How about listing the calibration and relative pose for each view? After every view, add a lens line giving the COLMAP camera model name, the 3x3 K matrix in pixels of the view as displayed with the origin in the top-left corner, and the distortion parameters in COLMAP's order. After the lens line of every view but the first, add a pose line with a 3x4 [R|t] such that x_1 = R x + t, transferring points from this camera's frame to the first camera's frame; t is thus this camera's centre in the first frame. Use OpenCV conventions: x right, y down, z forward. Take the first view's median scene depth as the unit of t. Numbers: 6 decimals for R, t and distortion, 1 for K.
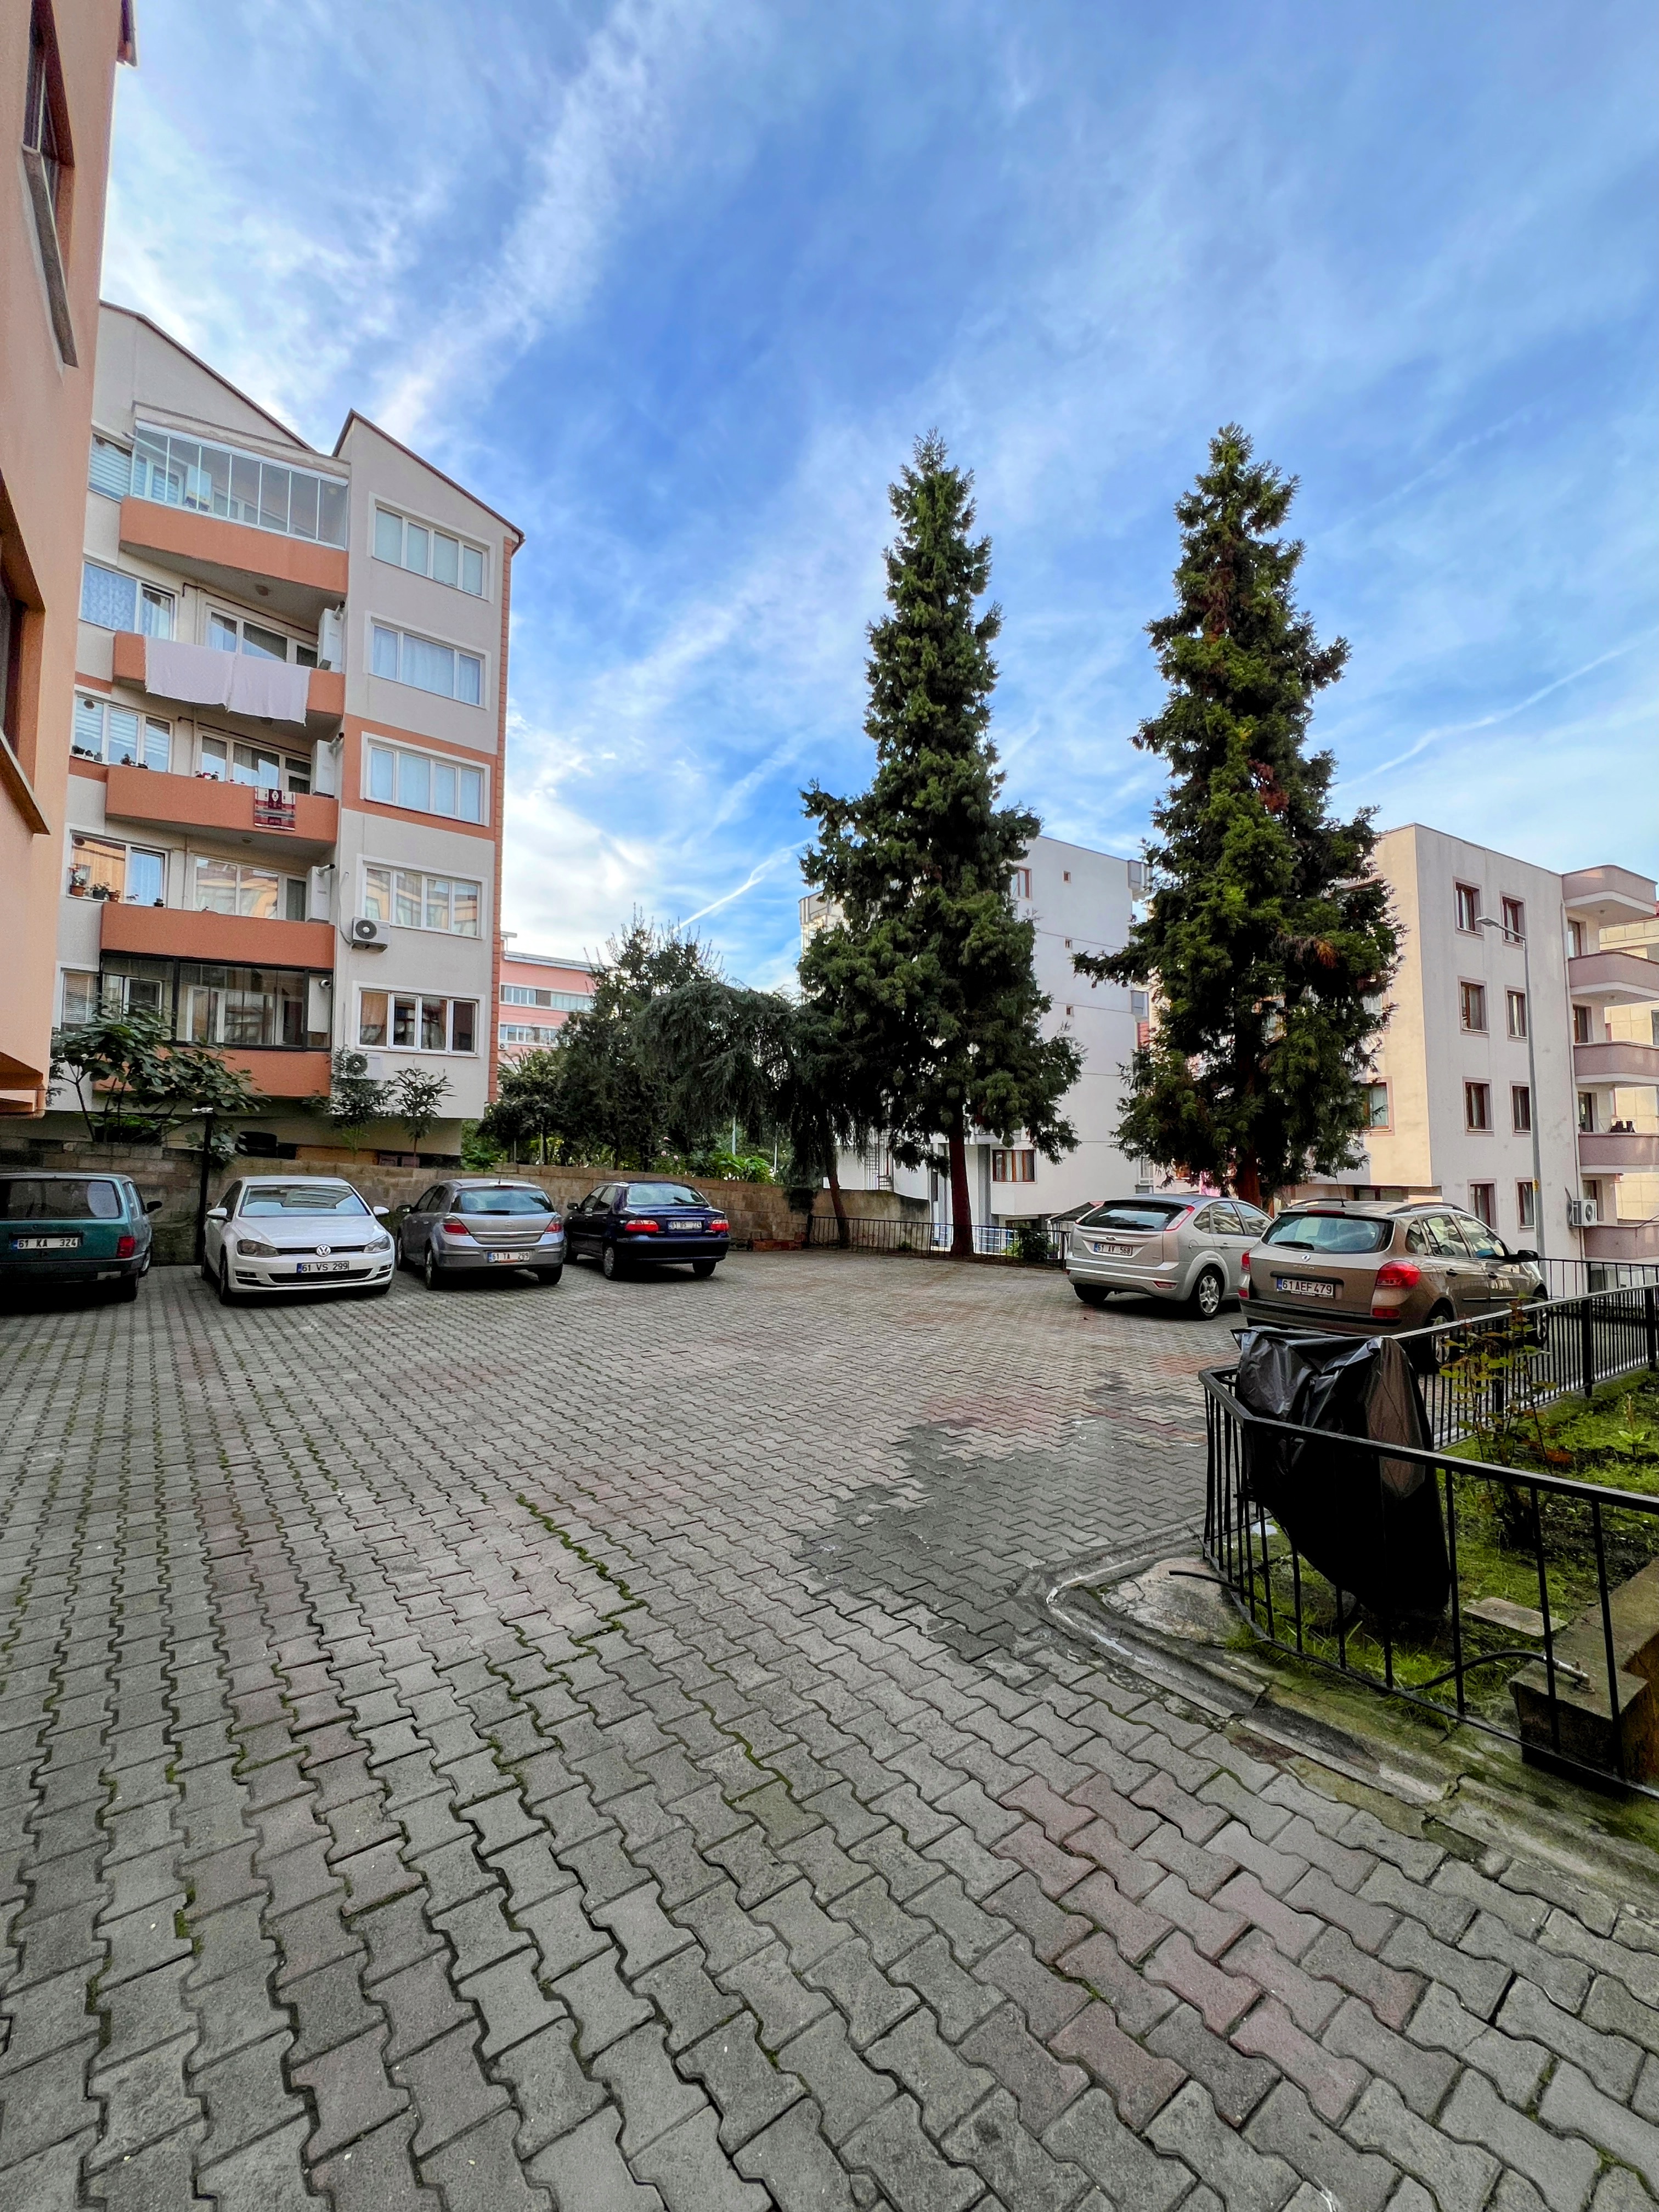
lens RADIAL K [[785.9, 0, 758.2], [0, 785.9, 1118.4], [0, 0, 1]] dist [-0.005042, -0.000083]
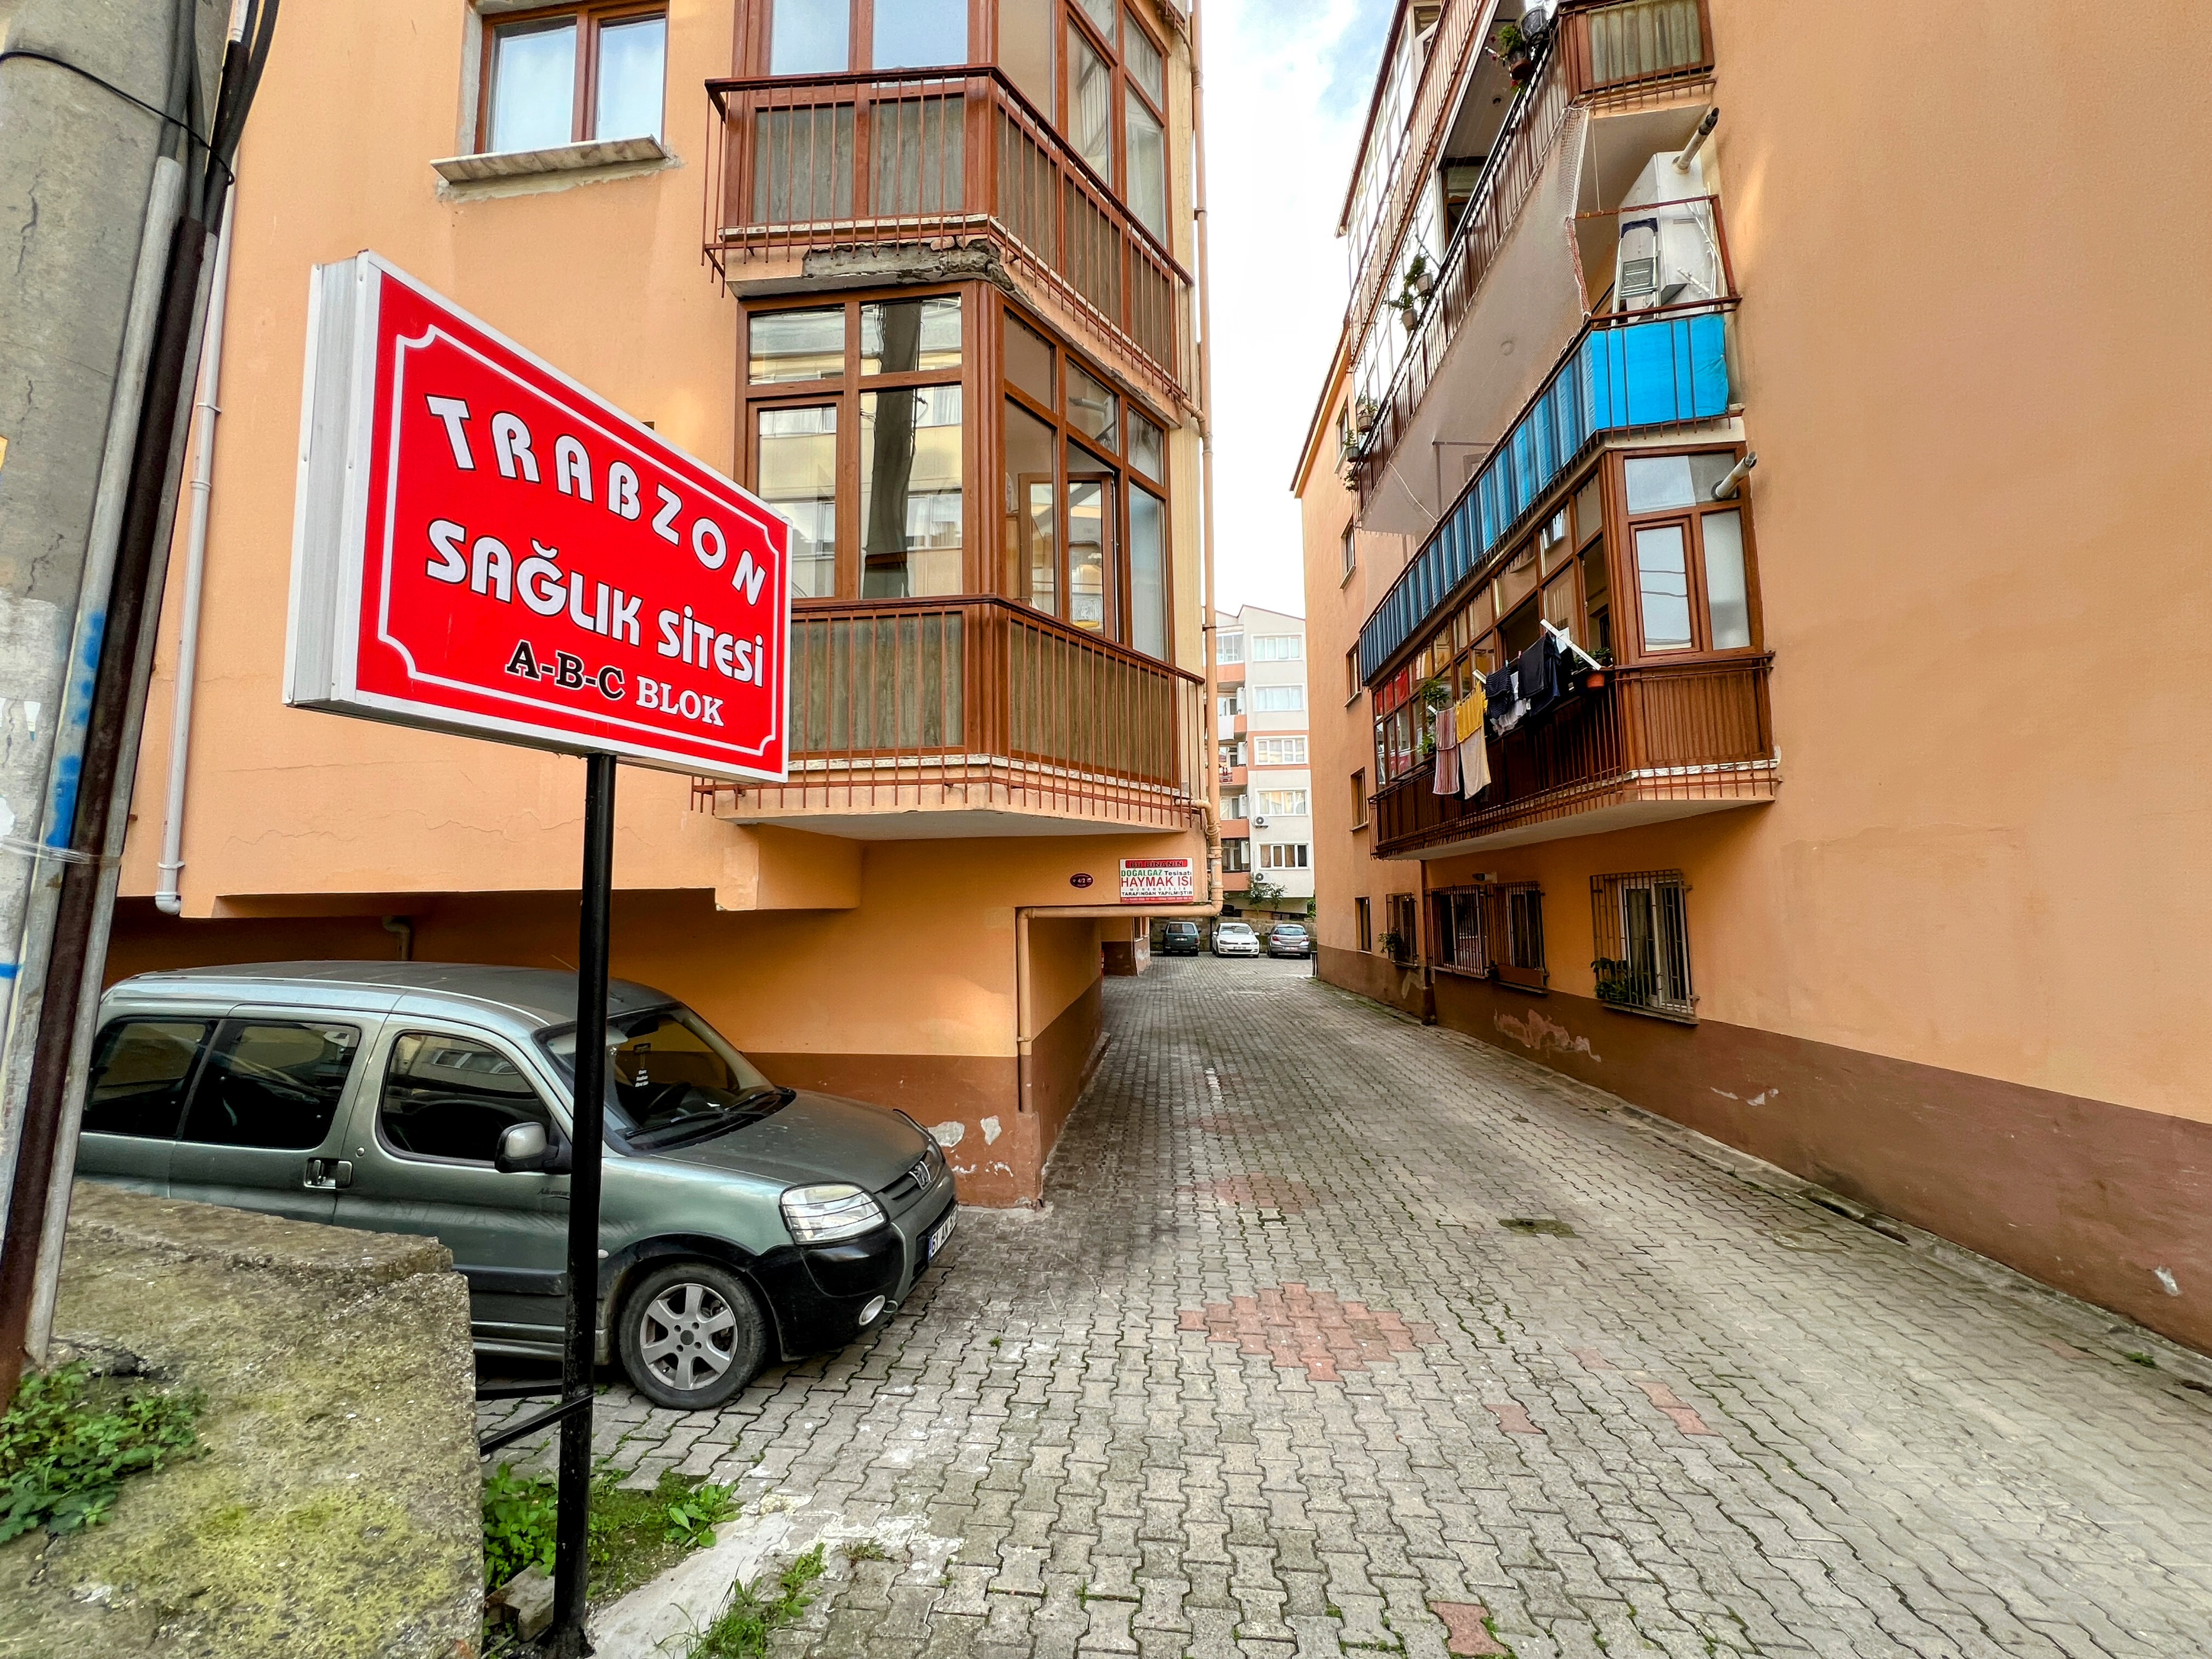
lens RADIAL K [[886.8, 0, 1102.6], [0, 886.8, 826.8], [0, 0, 1]] dist [-0.001358, -0.000056]
pose [[0.746708, -0.073339, -0.661097, 0.921637], [0.048534, 0.997261, -0.055813, -0.092048], [0.663379, 0.009590, 0.748222, -1.333096]]
